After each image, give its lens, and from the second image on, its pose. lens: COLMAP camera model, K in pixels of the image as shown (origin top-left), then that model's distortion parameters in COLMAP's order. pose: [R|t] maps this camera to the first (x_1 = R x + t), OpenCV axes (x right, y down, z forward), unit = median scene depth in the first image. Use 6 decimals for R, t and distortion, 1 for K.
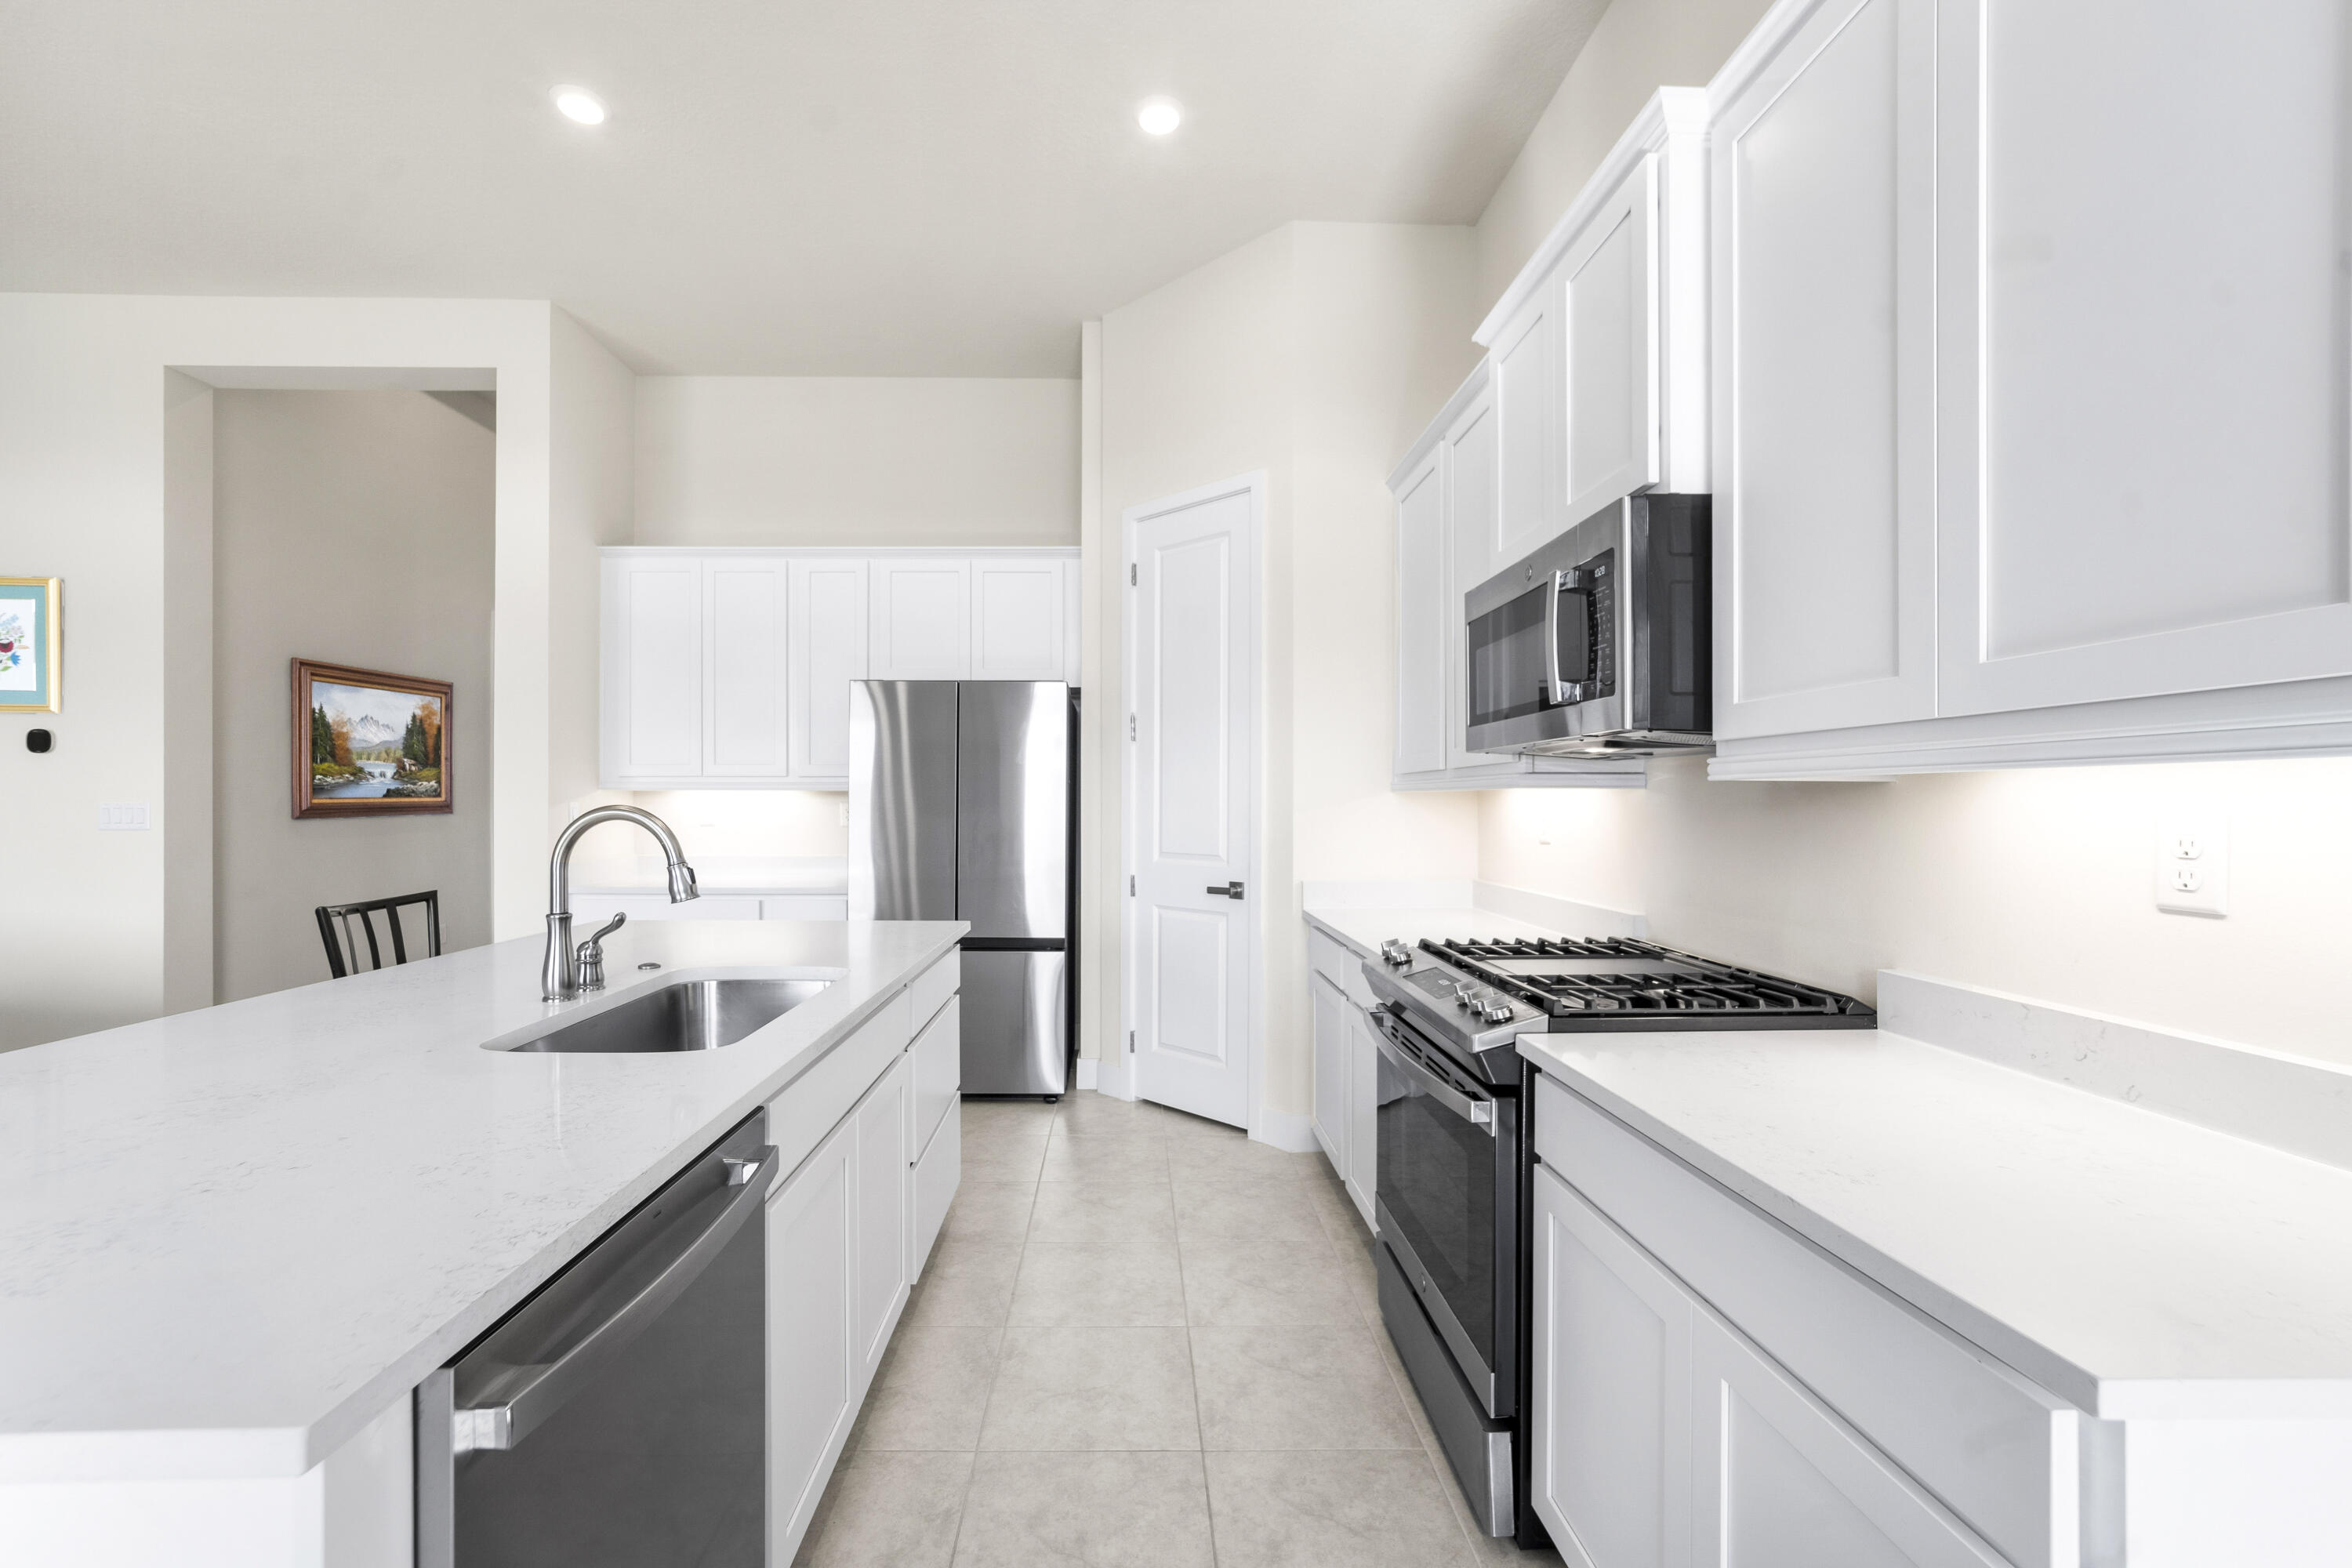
lens RADIAL K [[942.2, 0, 1148.7], [0, 942.2, 813.3], [0, 0, 1]] dist [-0.031609, -0.000087]
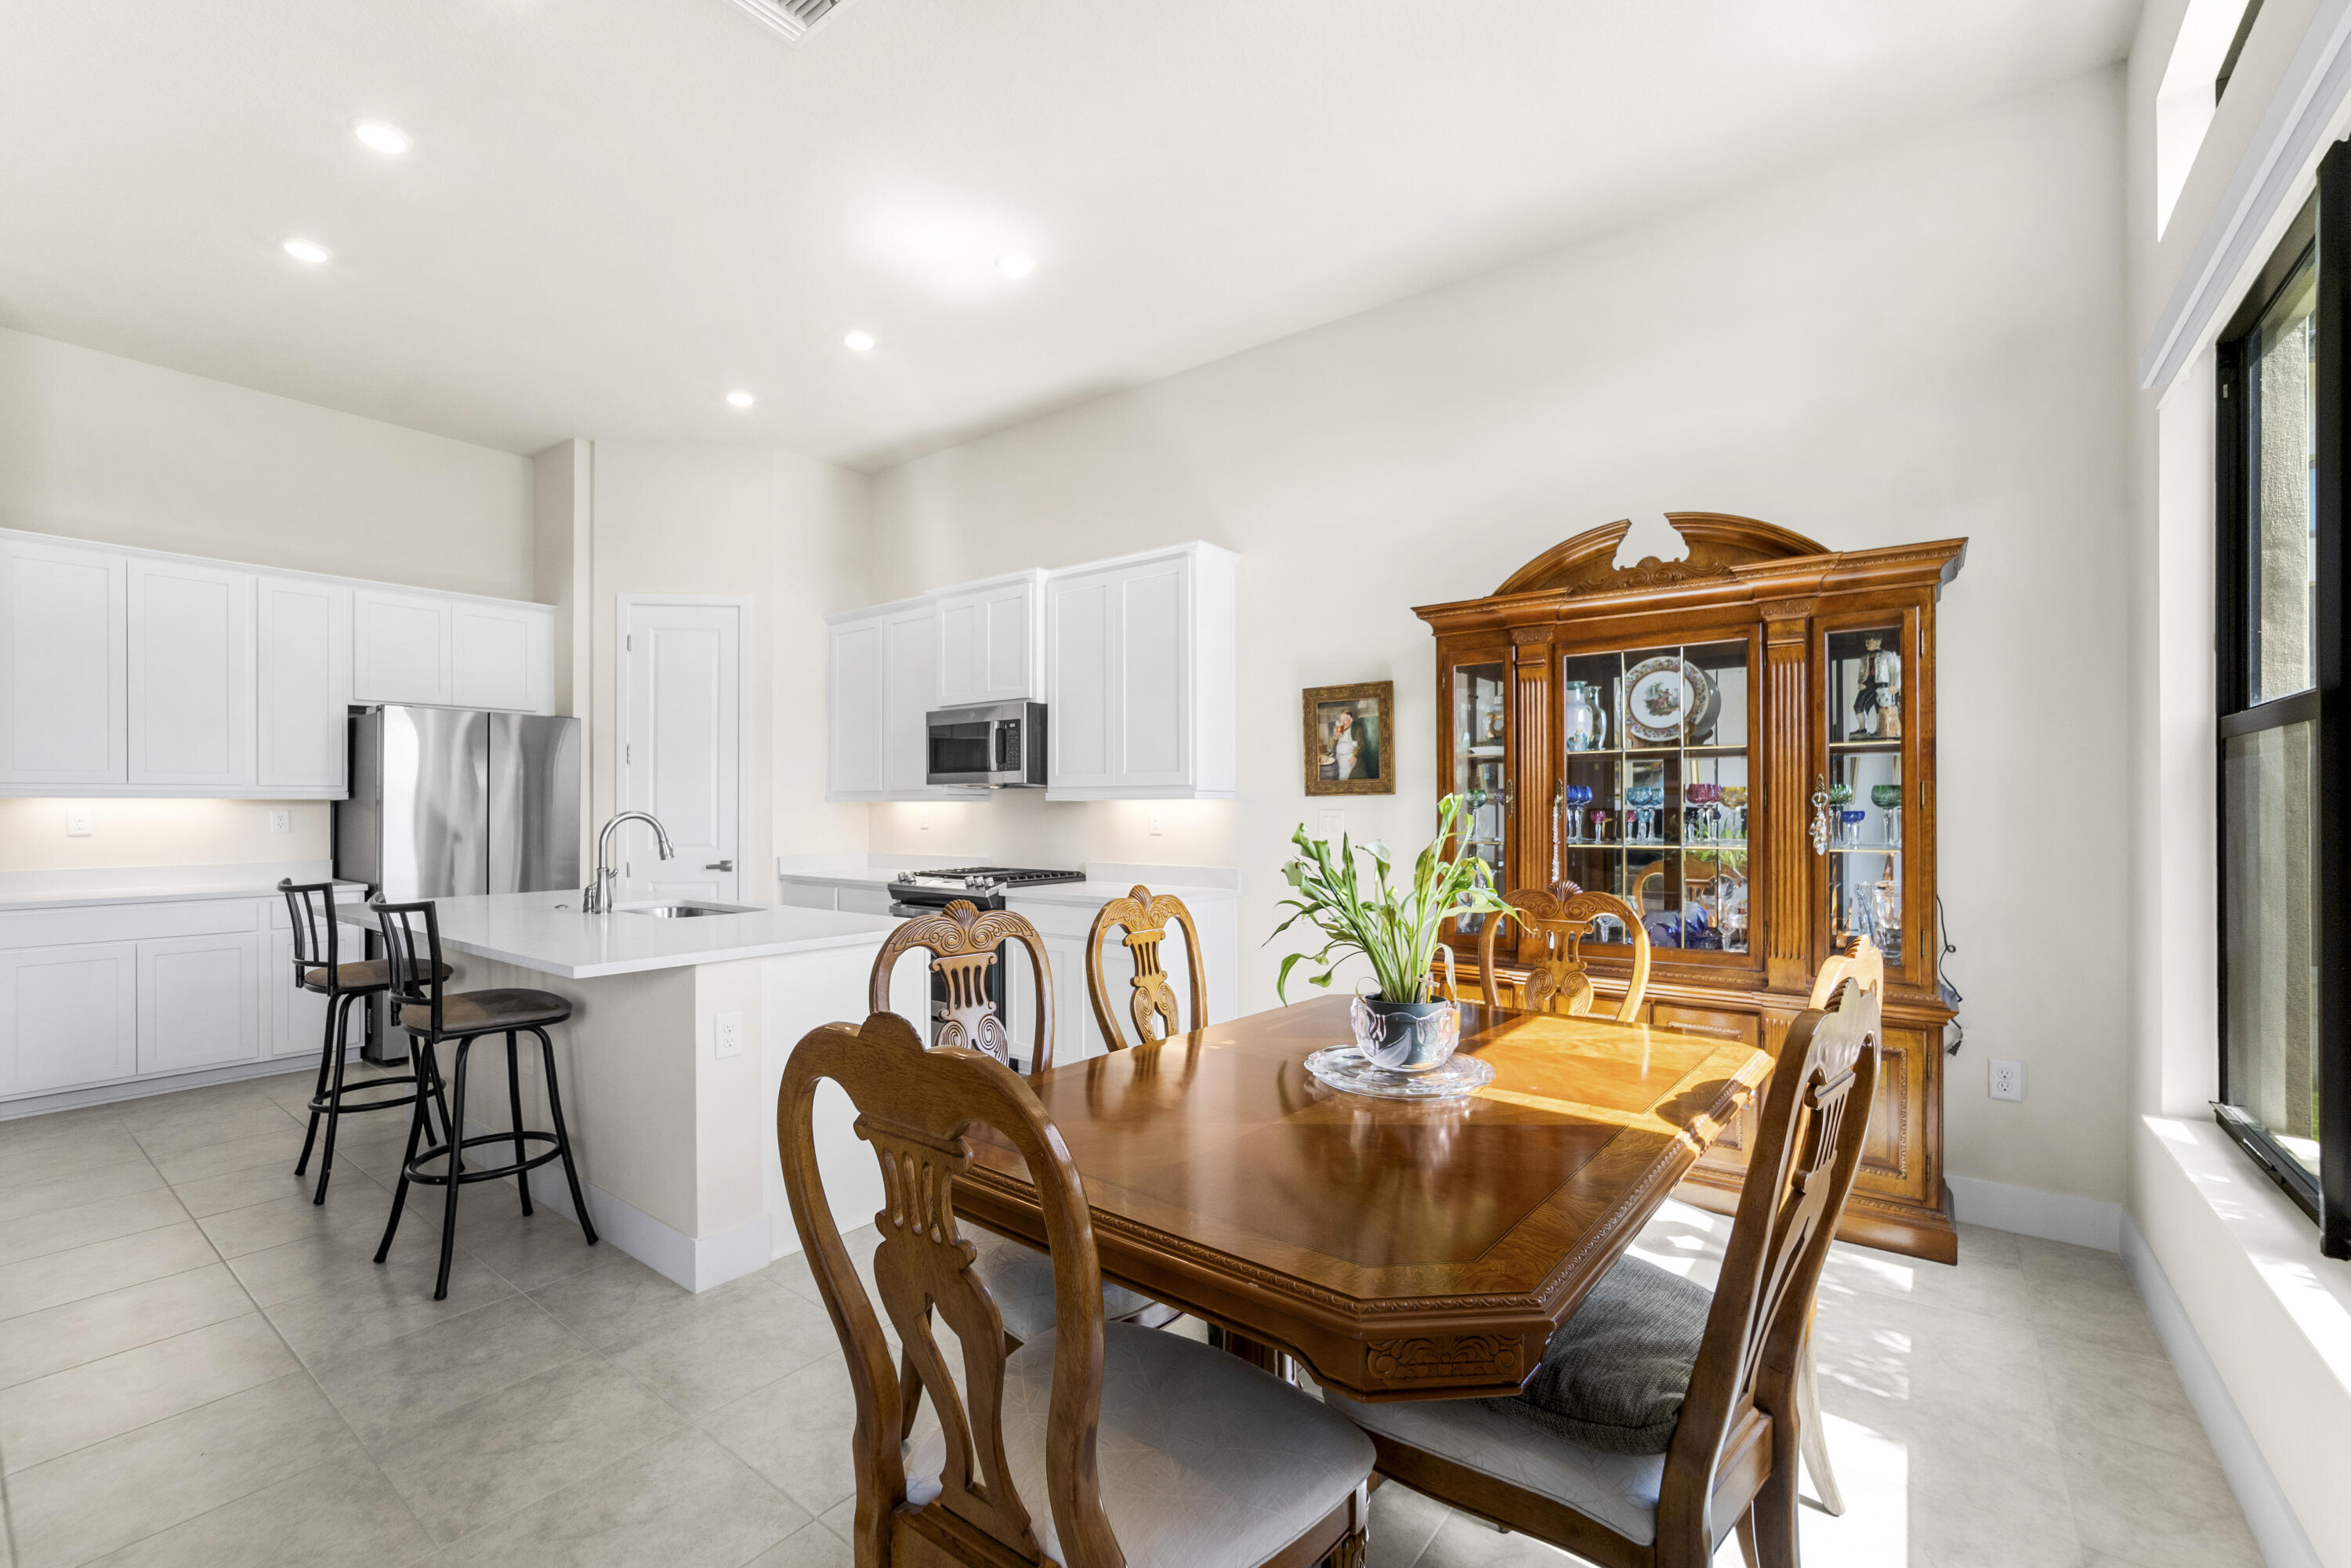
lens RADIAL K [[968.6, 0, 1168.8], [0, 968.6, 798.0], [0, 0, 1]] dist [0.002174, 0.000425]
pose [[0.626676, 0.007121, 0.779247, -1.511271], [0.011208, 0.999772, -0.018150, 0.018206], [-0.779199, 0.020108, 0.626453, -1.203956]]
